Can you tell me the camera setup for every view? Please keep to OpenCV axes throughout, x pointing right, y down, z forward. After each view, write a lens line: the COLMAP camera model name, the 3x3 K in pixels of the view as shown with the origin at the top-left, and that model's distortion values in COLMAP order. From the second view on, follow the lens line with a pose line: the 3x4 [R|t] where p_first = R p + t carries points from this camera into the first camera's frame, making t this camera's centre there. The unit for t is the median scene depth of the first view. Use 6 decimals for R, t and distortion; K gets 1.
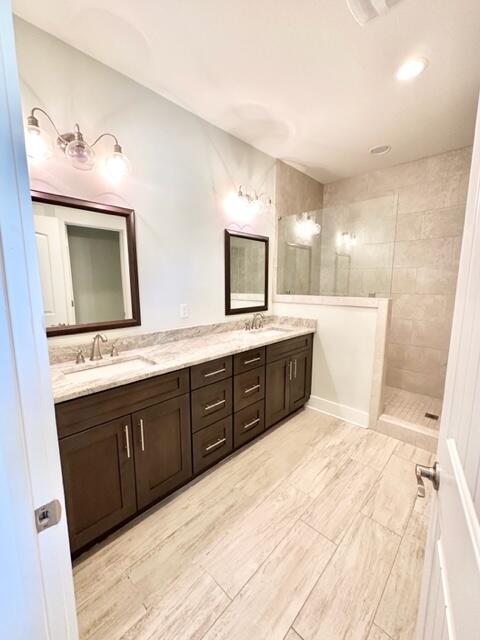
lens RADIAL K [[261.0, 0, 245.4], [0, 261.0, 317.1], [0, 0, 1]] dist [-0.002008, 0.000729]
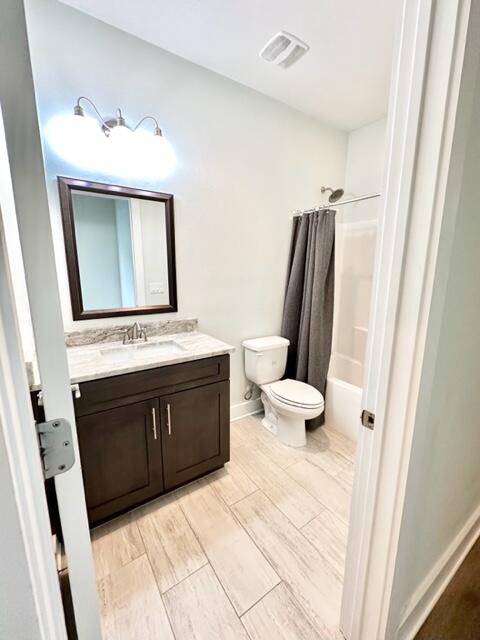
lens RADIAL K [[261.0, 0, 238.3], [0, 261.0, 319.8], [0, 0, 1]] dist [-0.002008, 0.000729]
pose [[0.970967, 0.055277, -0.232738, 0.118088], [-0.041378, 0.997080, 0.064185, -0.017034], [0.235606, -0.052691, 0.970419, 0.126225]]
